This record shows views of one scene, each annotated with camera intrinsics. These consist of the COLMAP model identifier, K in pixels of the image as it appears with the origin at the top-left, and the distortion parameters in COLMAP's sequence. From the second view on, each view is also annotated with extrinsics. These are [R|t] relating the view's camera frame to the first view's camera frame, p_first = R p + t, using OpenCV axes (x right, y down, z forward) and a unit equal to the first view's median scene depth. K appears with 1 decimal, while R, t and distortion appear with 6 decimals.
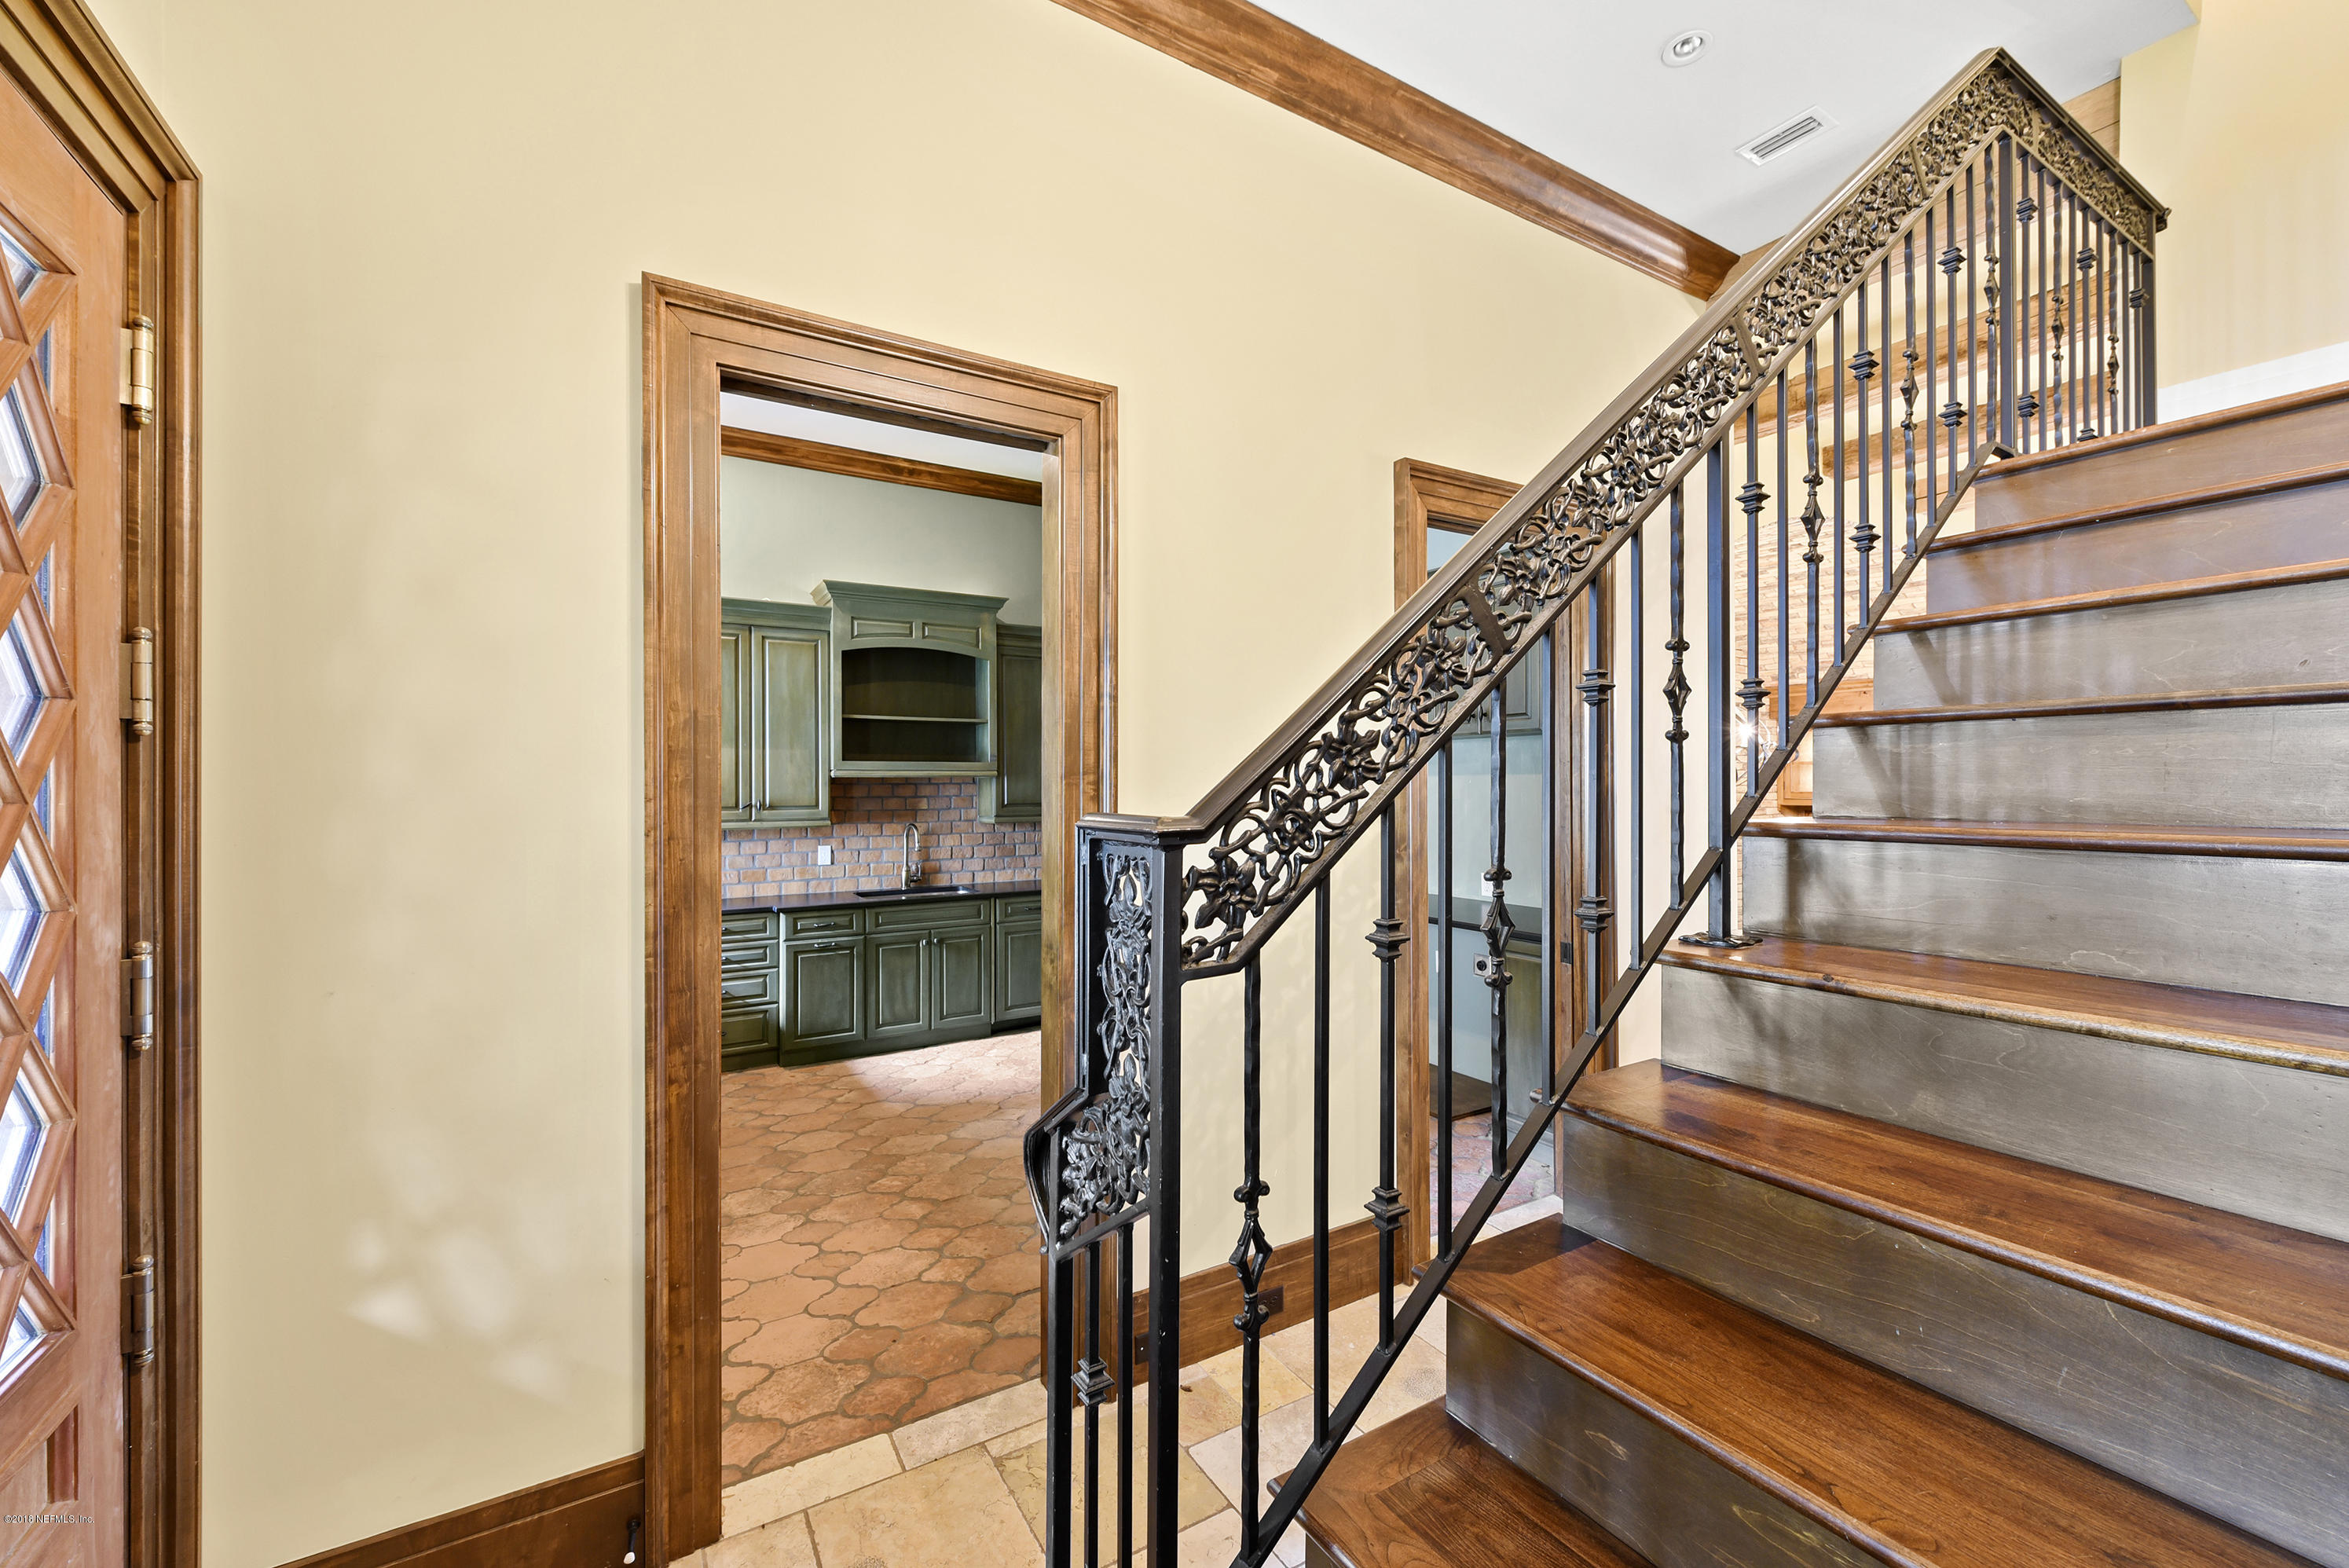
lens RADIAL K [[943.3, 0, 1174.3], [0, 943.3, 786.7], [0, 0, 1]] dist [0.001495, 0.000574]
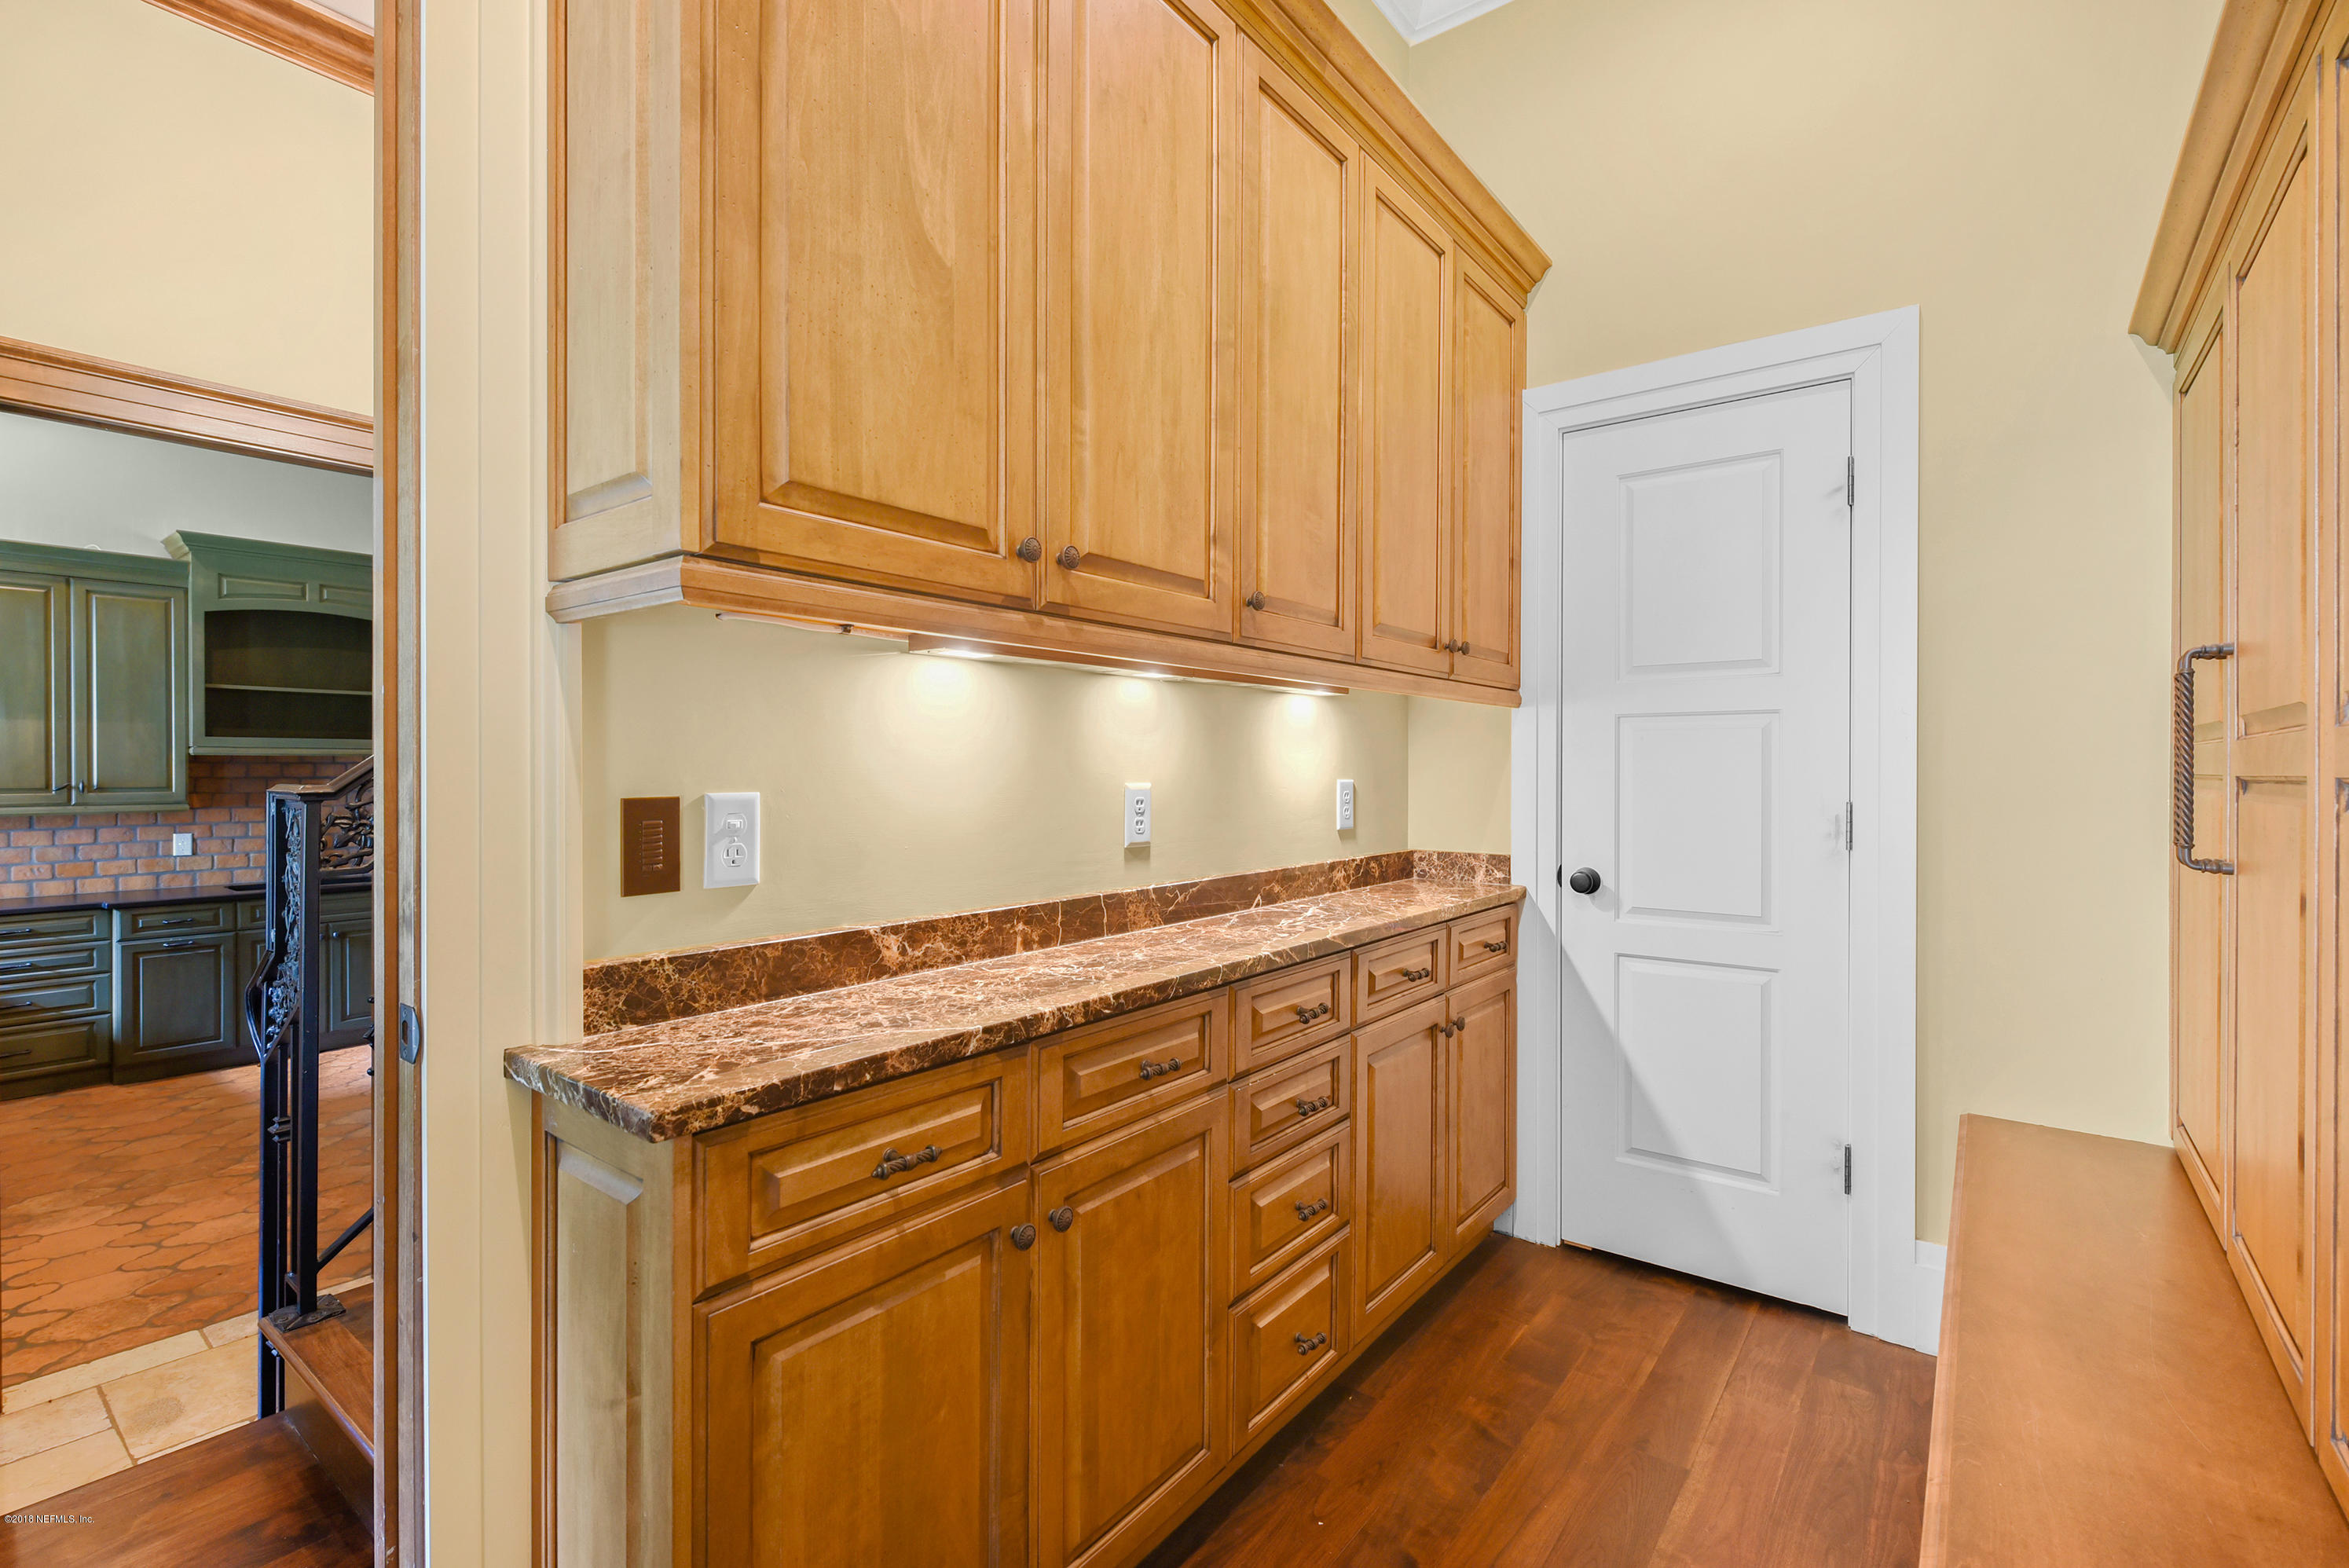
lens RADIAL K [[1062.0, 0, 1173.9], [0, 1062.0, 773.5], [0, 0, 1]] dist [-0.003688, 0.000322]
pose [[0.932949, 0.000556, 0.360007, 0.147328], [-0.003015, 0.999976, 0.006269, -0.001572], [-0.359995, -0.006935, 0.932928, -0.269850]]
